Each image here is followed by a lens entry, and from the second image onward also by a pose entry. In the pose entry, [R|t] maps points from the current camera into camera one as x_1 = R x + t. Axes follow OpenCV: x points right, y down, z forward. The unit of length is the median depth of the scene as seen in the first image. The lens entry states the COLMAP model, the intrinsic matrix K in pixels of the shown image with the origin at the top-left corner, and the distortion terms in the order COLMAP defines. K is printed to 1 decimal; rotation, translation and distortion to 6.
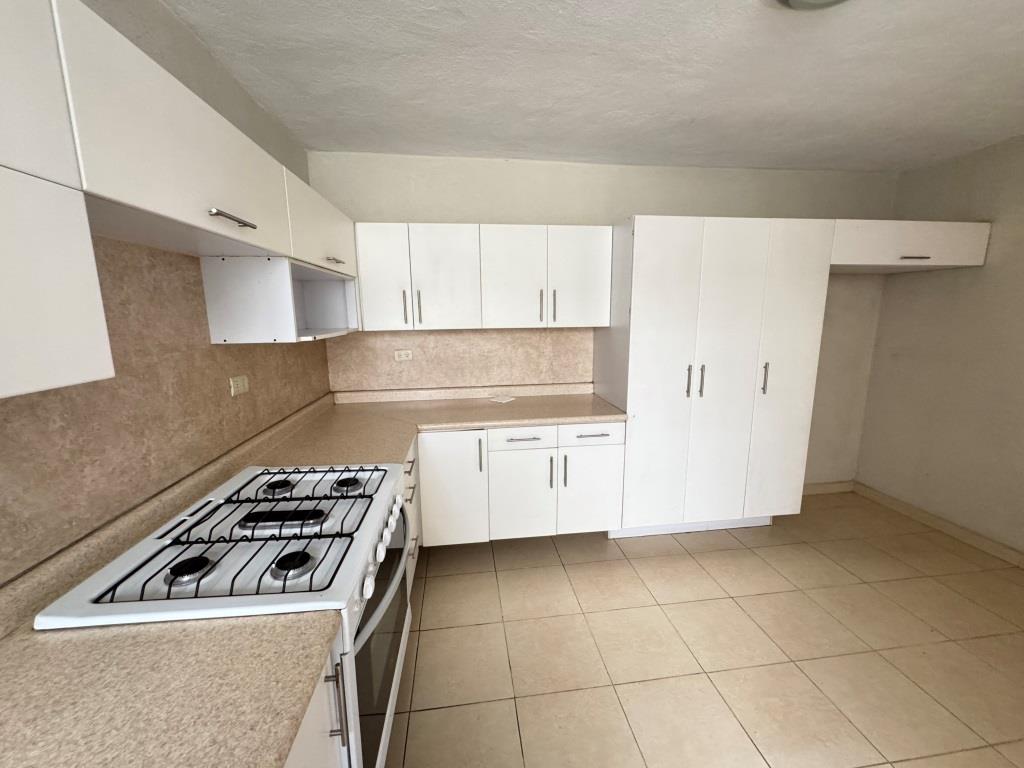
lens RADIAL K [[408.9, 0, 510.5], [0, 408.9, 383.5], [0, 0, 1]] dist [-0.001211, 0.001479]
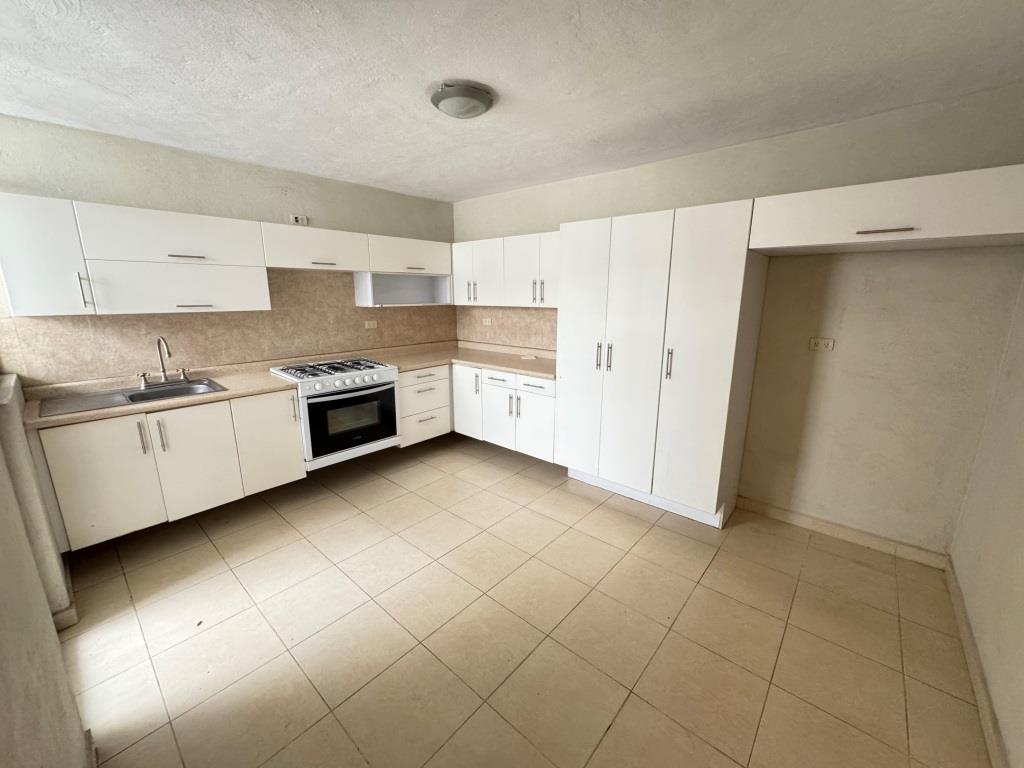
lens RADIAL K [[408.9, 0, 511.2], [0, 408.9, 385.2], [0, 0, 1]] dist [-0.001211, 0.001479]
pose [[0.660582, 0.177803, -0.729395, 1.152678], [-0.138755, 0.983728, 0.114136, -0.023177], [0.737820, 0.025811, 0.674504, 0.002329]]
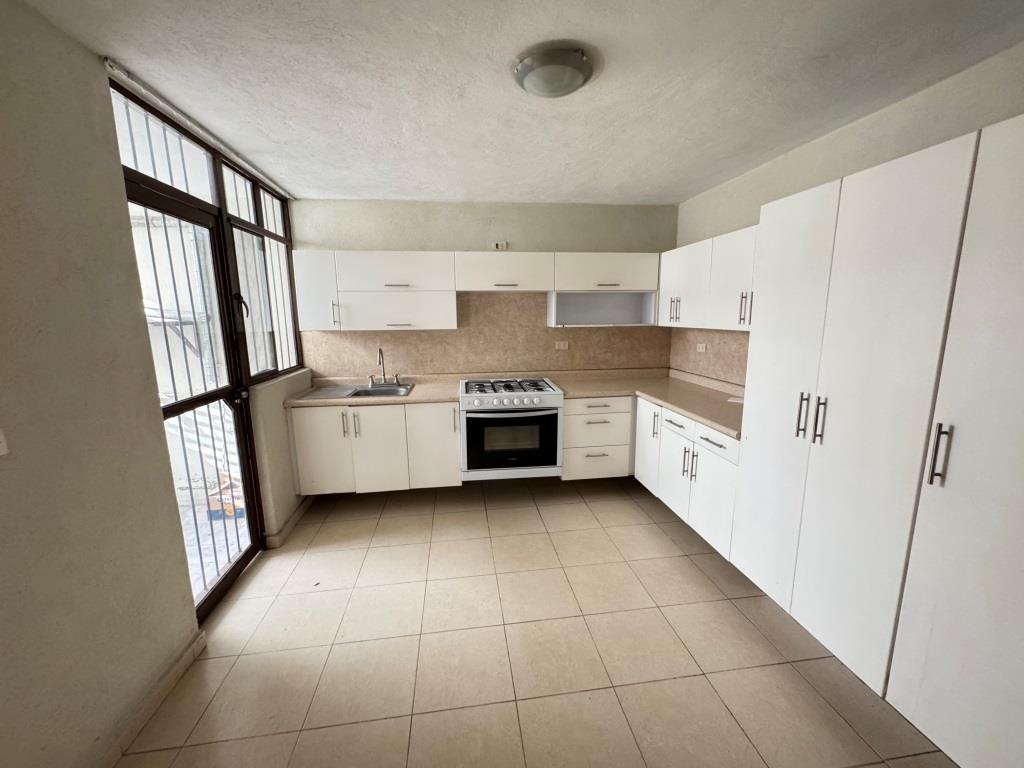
lens RADIAL K [[408.9, 0, 511.8], [0, 408.9, 384.8], [0, 0, 1]] dist [-0.001211, 0.001479]
pose [[0.007944, 0.184195, -0.982858, 1.120481], [-0.164147, 0.969796, 0.180420, -0.102590], [0.986404, 0.159900, 0.037939, 0.460843]]
